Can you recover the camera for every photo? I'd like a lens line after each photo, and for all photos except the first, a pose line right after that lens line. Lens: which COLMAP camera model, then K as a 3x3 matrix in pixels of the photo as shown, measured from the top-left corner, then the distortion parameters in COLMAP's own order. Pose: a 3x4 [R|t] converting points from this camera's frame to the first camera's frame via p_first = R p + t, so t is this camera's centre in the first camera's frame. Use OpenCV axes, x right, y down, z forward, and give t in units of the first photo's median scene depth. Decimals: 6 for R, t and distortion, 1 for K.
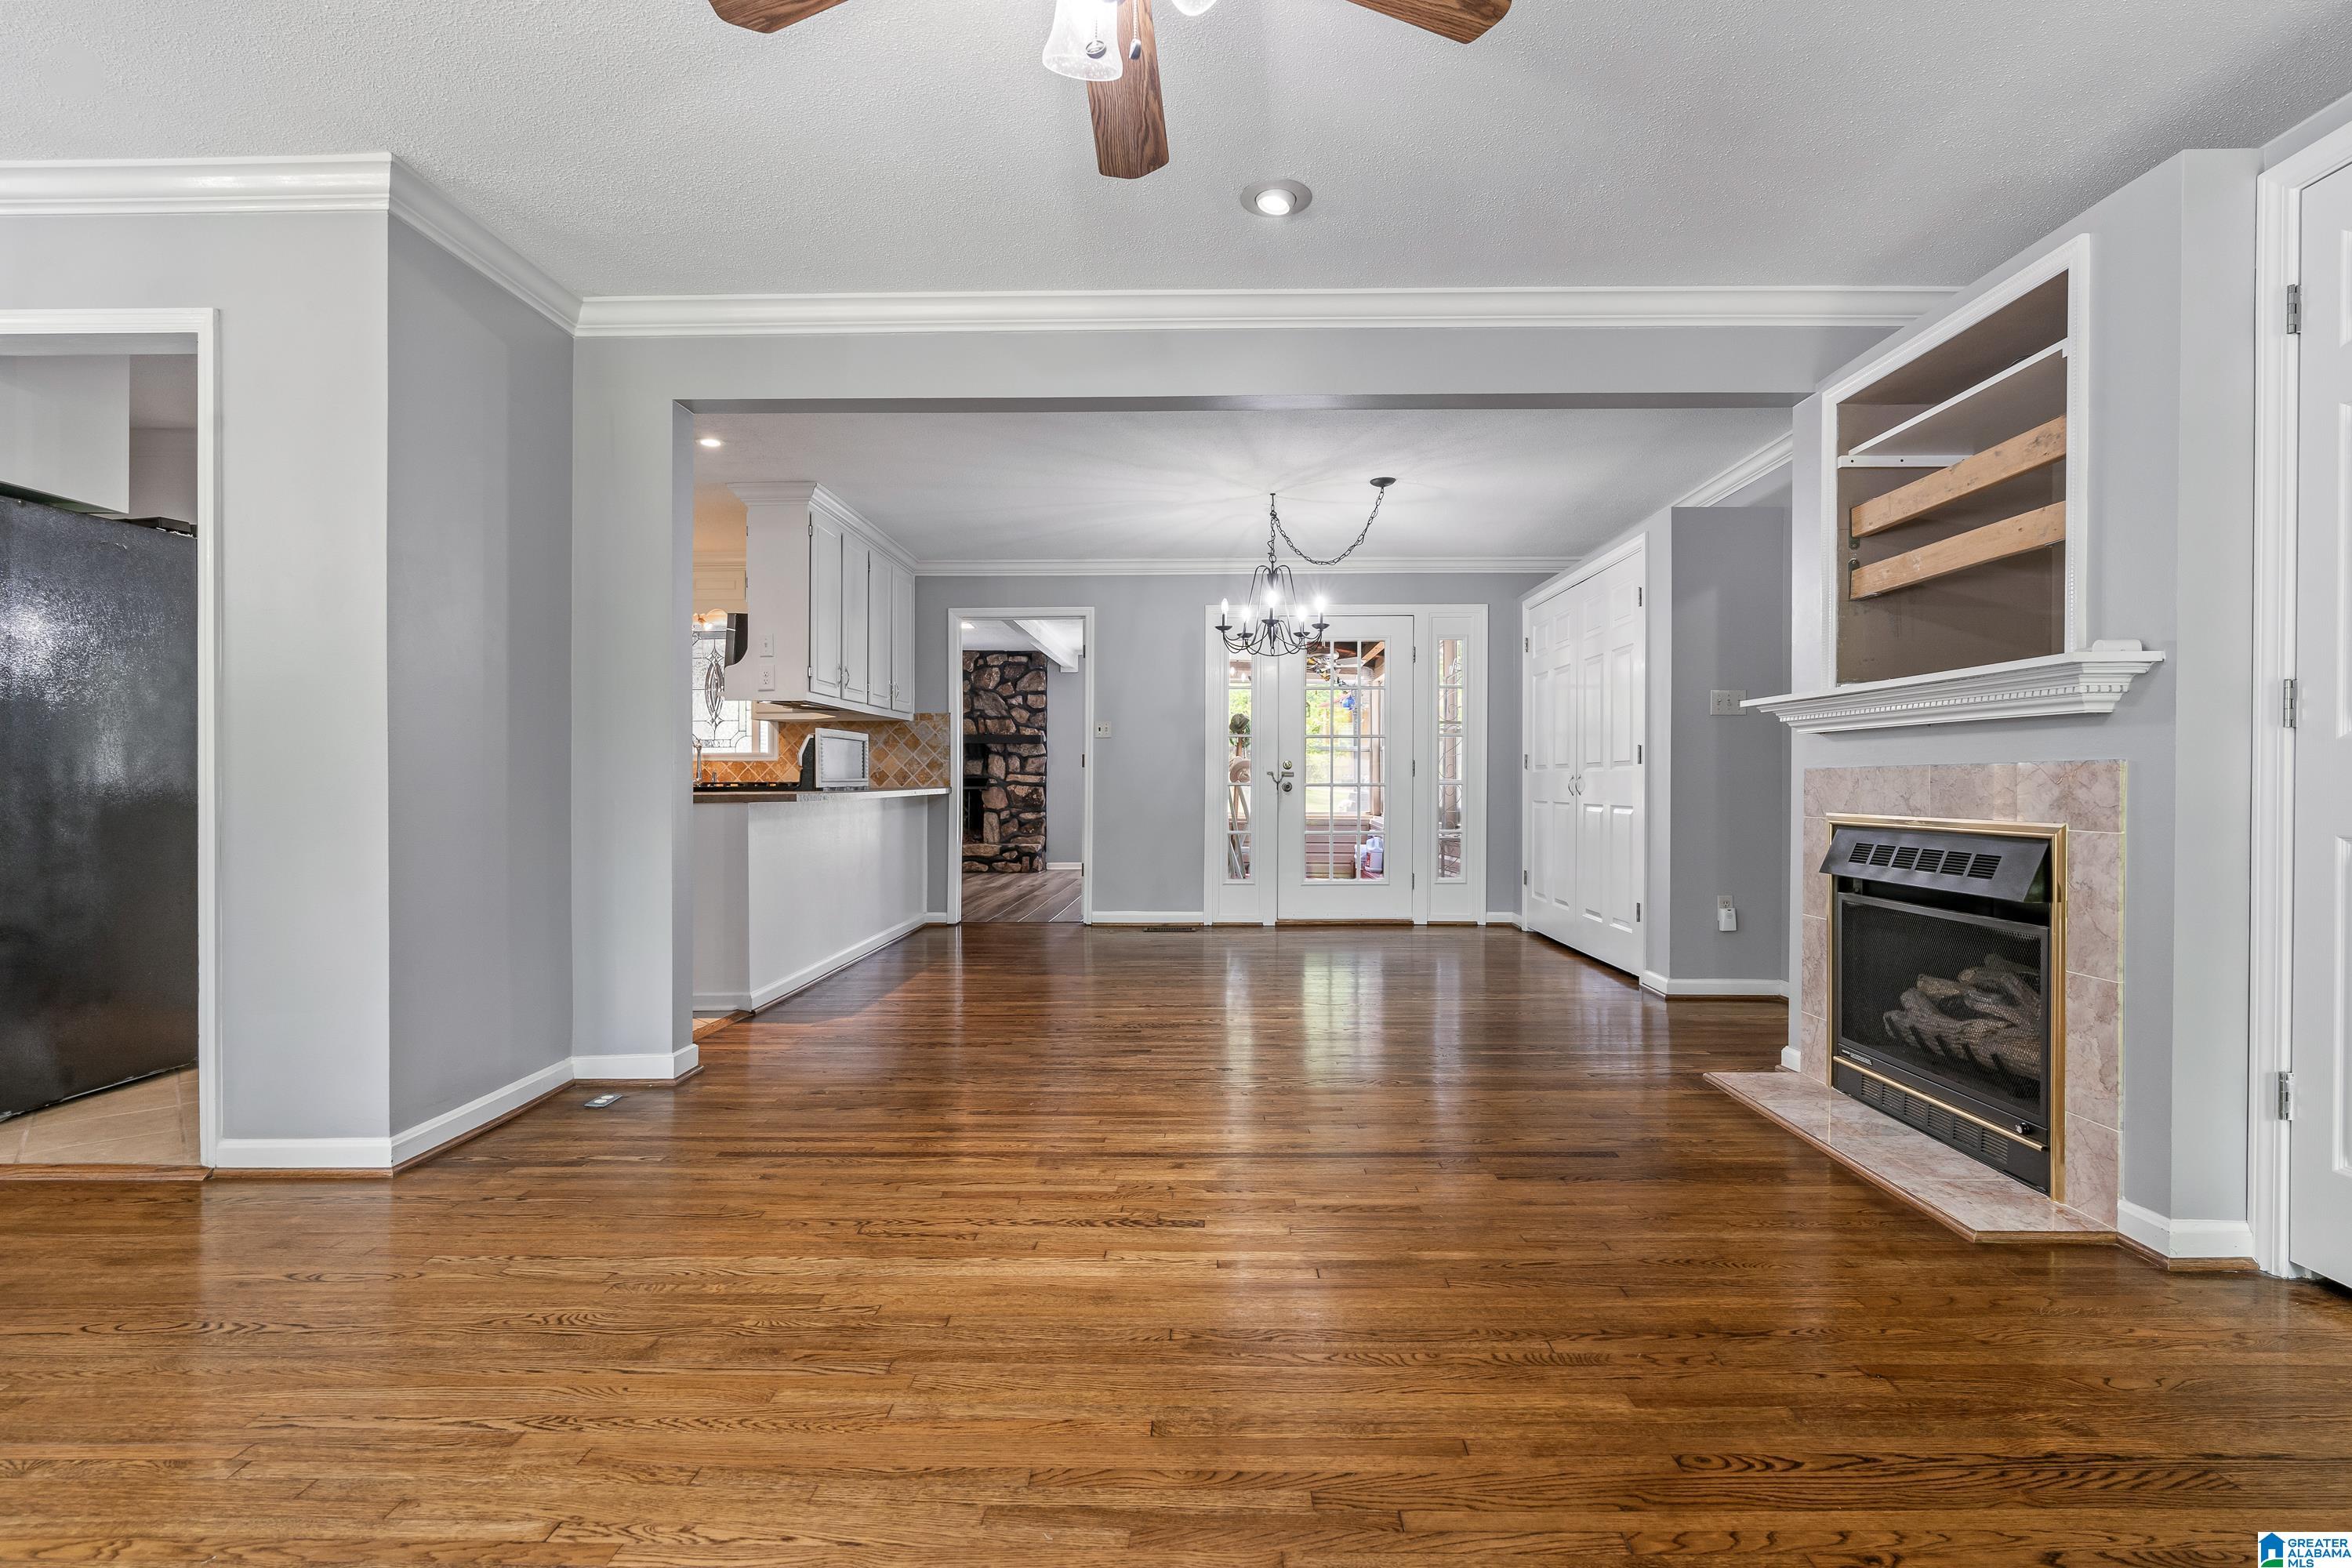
lens RADIAL K [[1059.8, 0, 1174.6], [0, 1059.8, 770.2], [0, 0, 1]] dist [-0.001528, -0.000282]
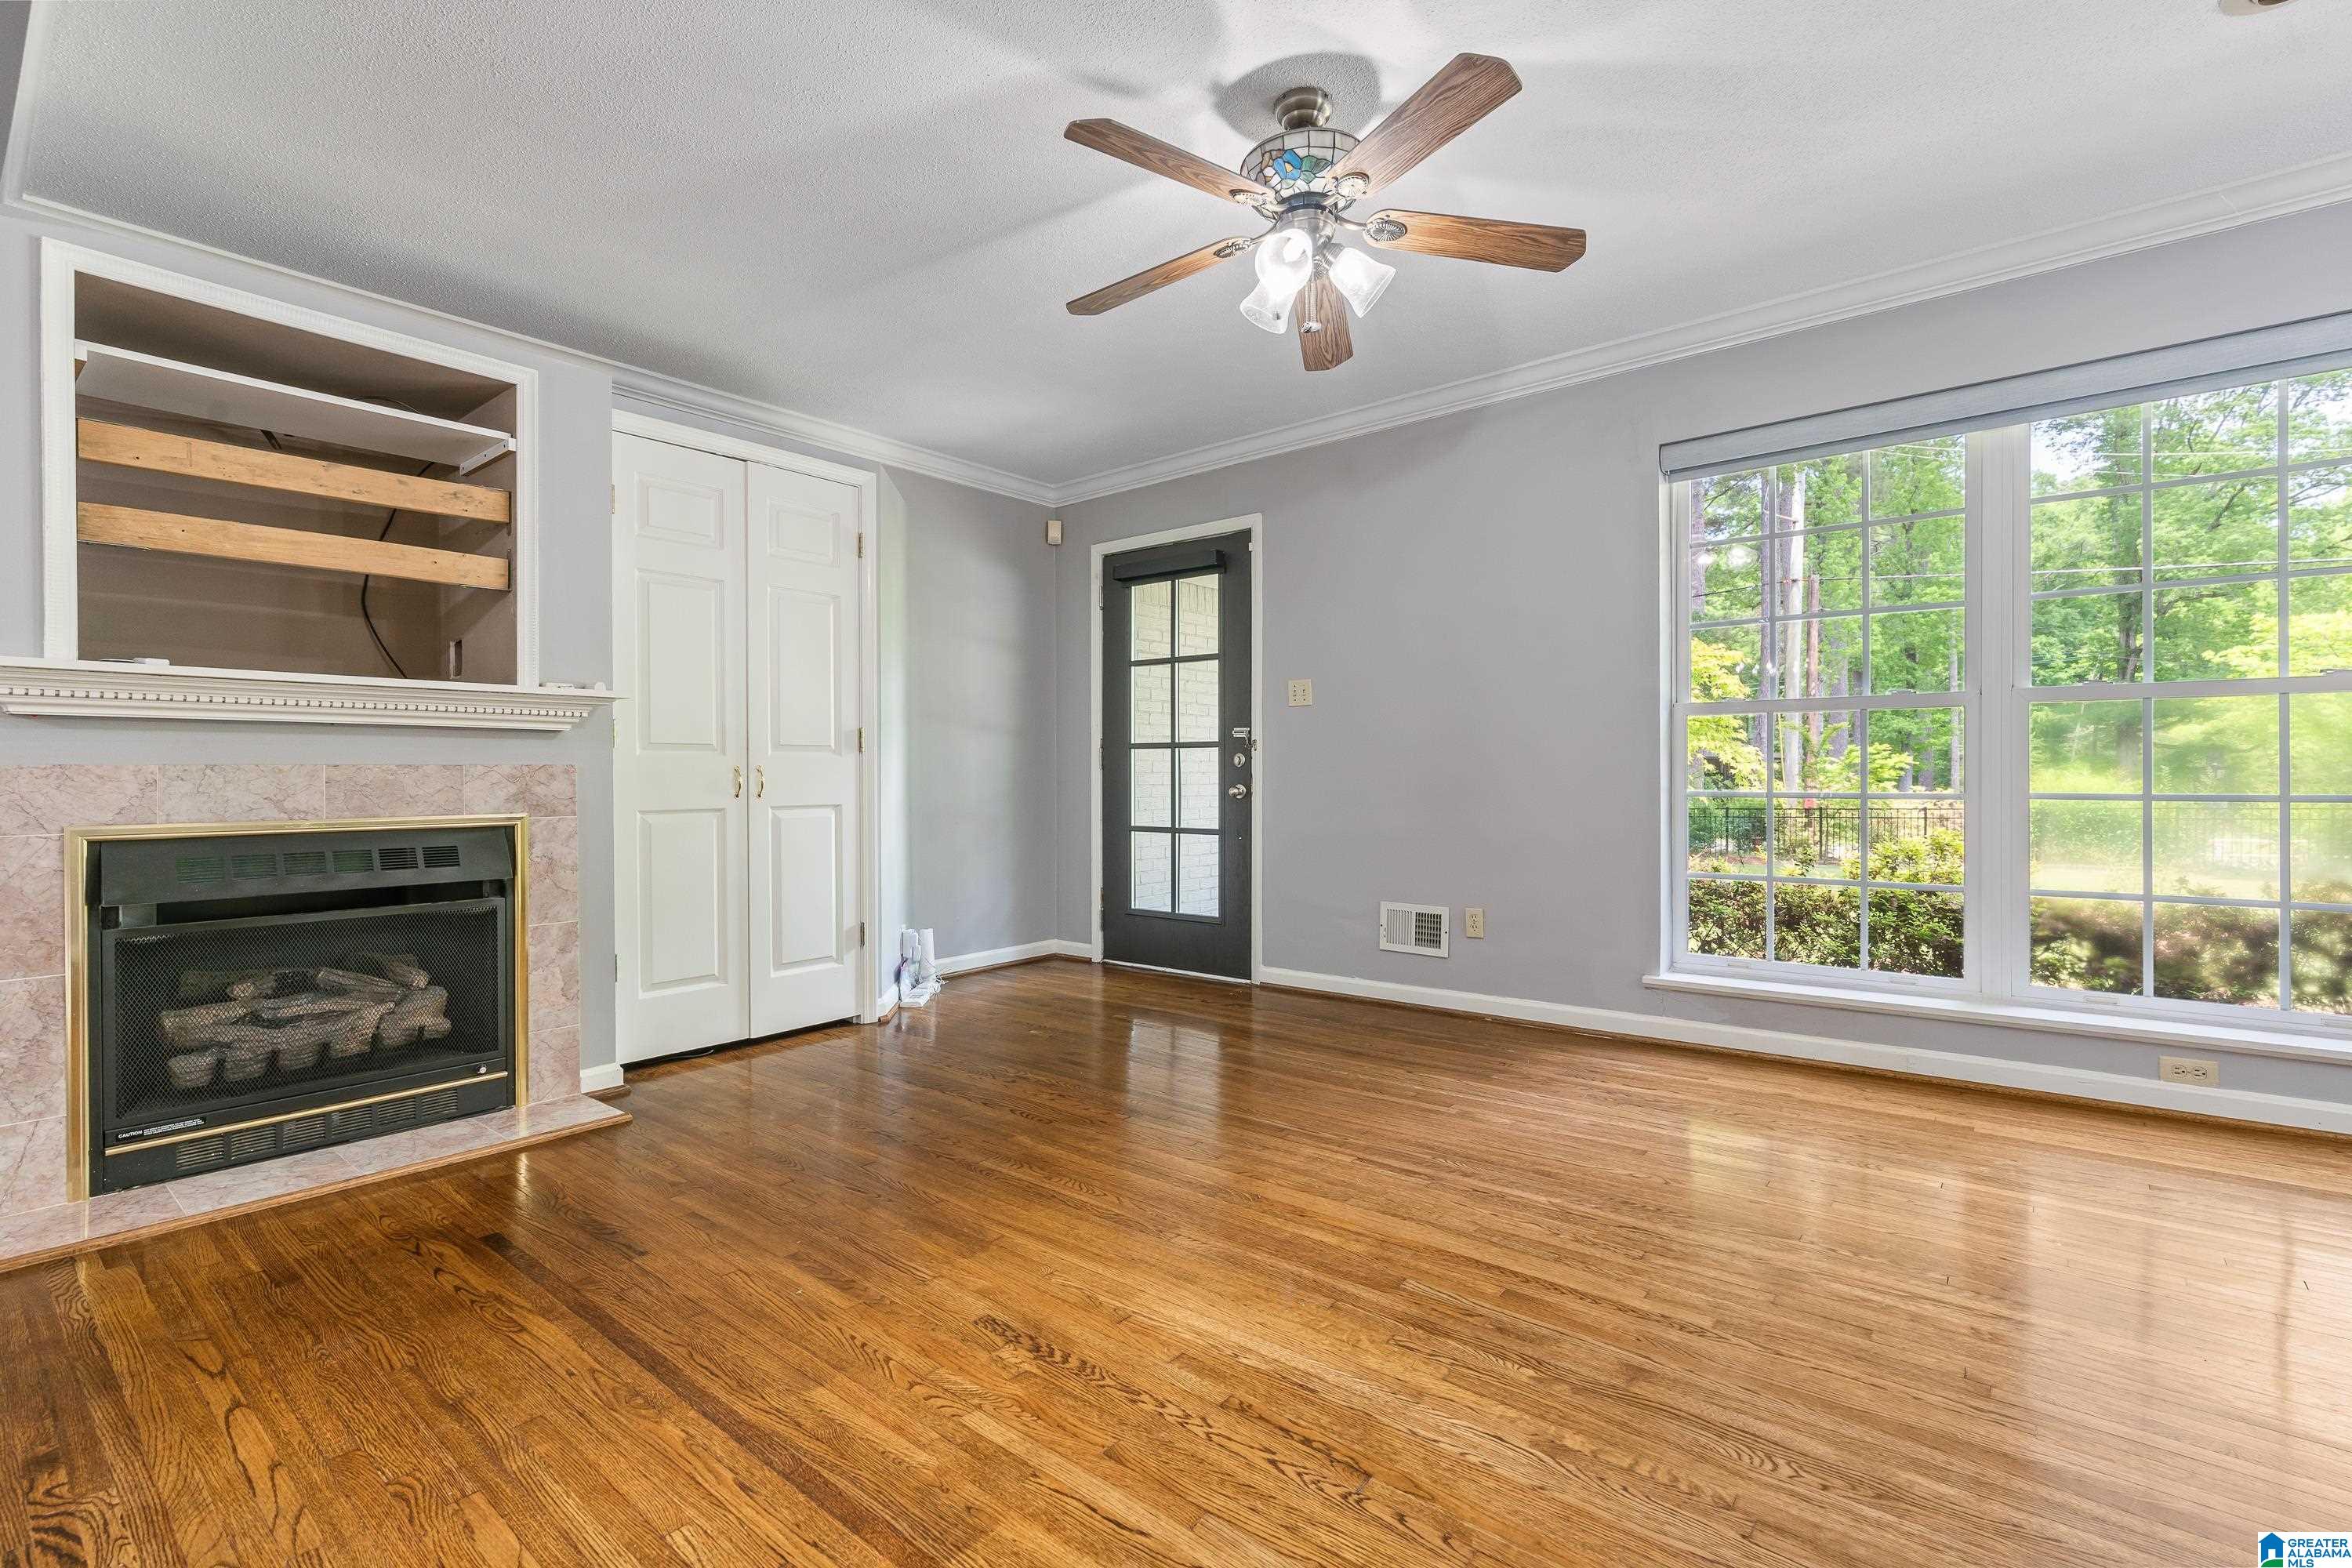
lens RADIAL K [[1059.8, 0, 1158.0], [0, 1059.8, 788.8], [0, 0, 1]] dist [-0.001528, -0.000282]
pose [[-0.777297, 0.001493, 0.629131, -0.570416], [0.000753, 0.999999, -0.001443, 0.022969], [-0.629133, -0.000648, -0.777298, 1.495335]]
